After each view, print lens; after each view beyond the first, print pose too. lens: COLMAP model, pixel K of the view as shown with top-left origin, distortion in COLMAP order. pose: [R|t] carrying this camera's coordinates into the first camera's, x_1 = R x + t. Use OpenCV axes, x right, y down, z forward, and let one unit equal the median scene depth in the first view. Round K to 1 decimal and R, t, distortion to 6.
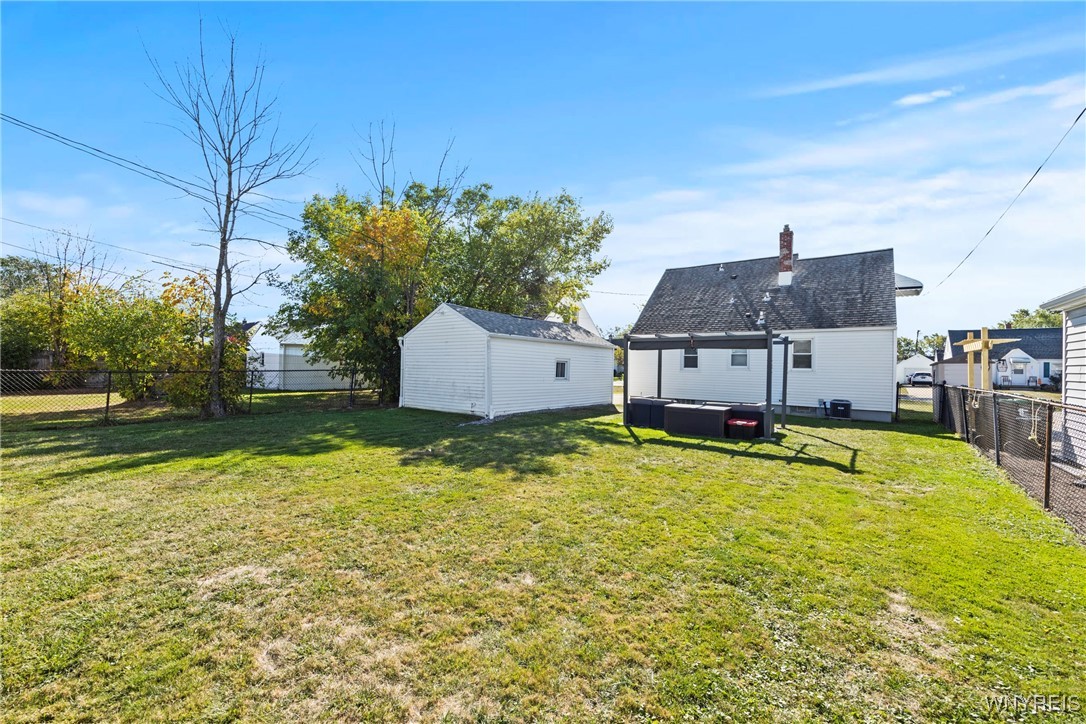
lens RADIAL K [[440.4, 0, 542.0], [0, 440.4, 364.1], [0, 0, 1]] dist [0.002997, 0.000354]
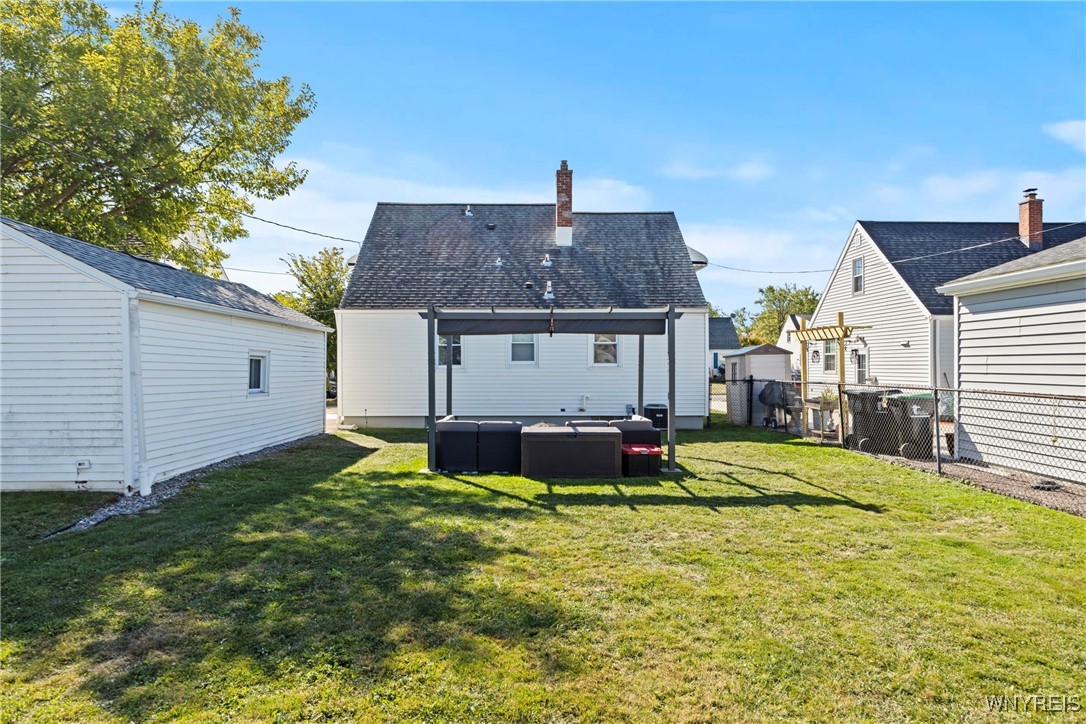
lens RADIAL K [[668.1, 0, 544.4], [0, 668.1, 364.1], [0, 0, 1]] dist [0.001914, 0.001160]
pose [[0.791635, -0.016238, 0.610779, -0.142738], [0.011118, 0.999864, 0.012172, -0.002947], [-0.610893, -0.002845, 0.791708, 0.184620]]
